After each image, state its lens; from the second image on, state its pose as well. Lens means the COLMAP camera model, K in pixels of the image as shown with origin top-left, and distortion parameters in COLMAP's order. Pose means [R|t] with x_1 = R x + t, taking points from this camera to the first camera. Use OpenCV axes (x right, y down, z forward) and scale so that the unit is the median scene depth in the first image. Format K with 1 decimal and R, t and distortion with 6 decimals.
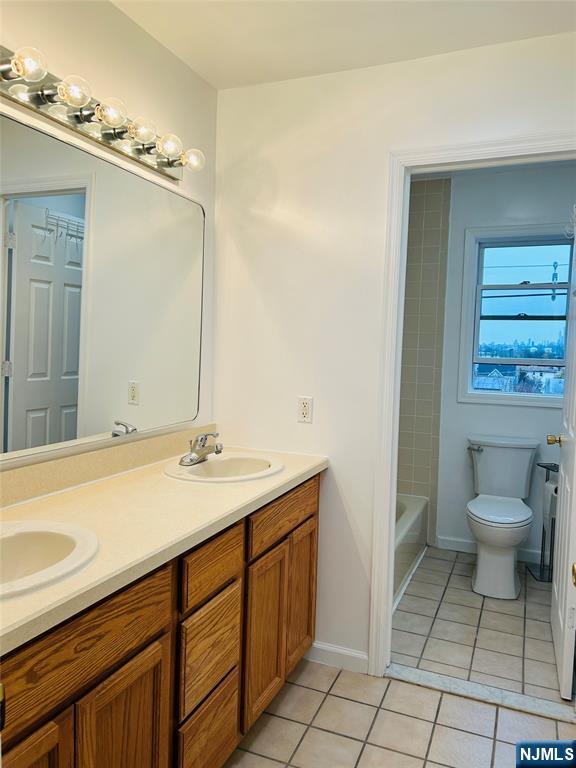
lens RADIAL K [[579.3, 0, 292.4], [0, 579.3, 386.8], [0, 0, 1]] dist [0.066321, -0.059357]
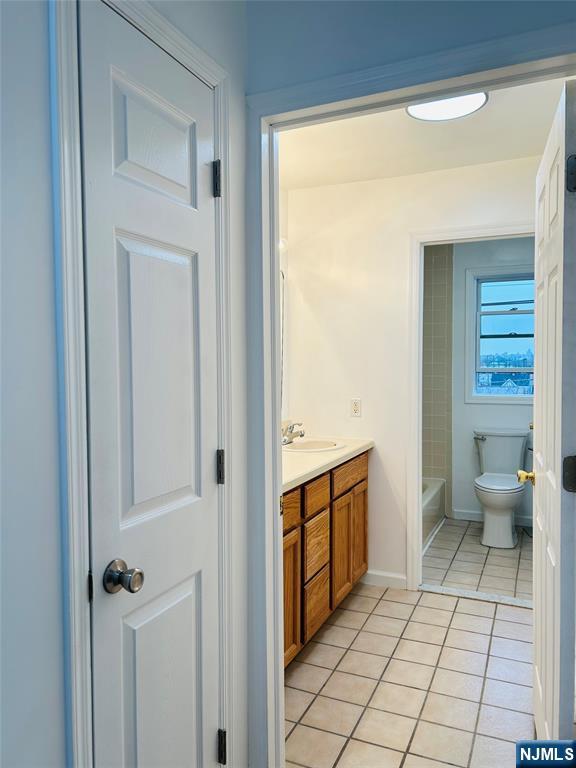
lens RADIAL K [[579.3, 0, 295.5], [0, 579.3, 381.4], [0, 0, 1]] dist [0.066321, -0.059357]
pose [[0.999468, -0.028512, -0.015825, -0.082175], [0.027912, 0.998930, -0.036882, 0.019323], [0.016859, 0.036421, 0.999194, -0.350881]]
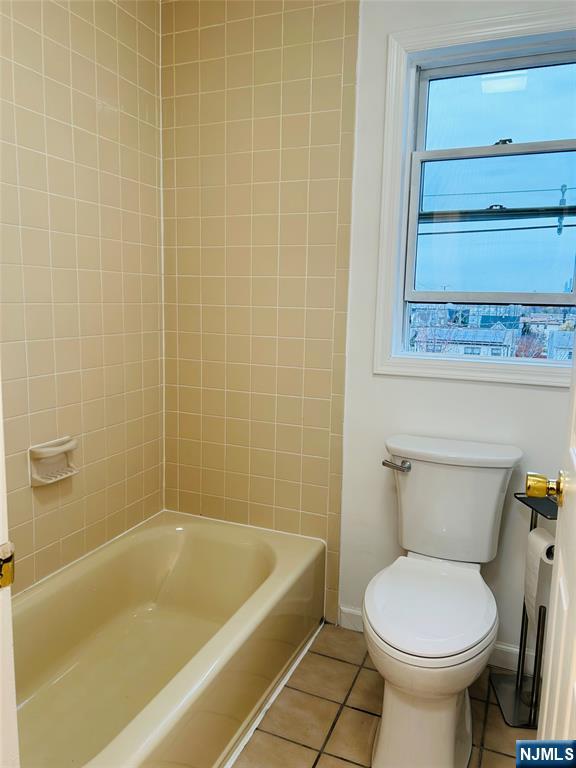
lens RADIAL K [[579.3, 0, 280.0], [0, 579.3, 379.9], [0, 0, 1]] dist [0.066321, -0.059357]
pose [[0.999767, 0.001408, -0.021523, 0.251295], [0.000071, 0.997645, 0.068593, -0.007014], [0.021569, -0.068578, 0.997413, 0.551441]]
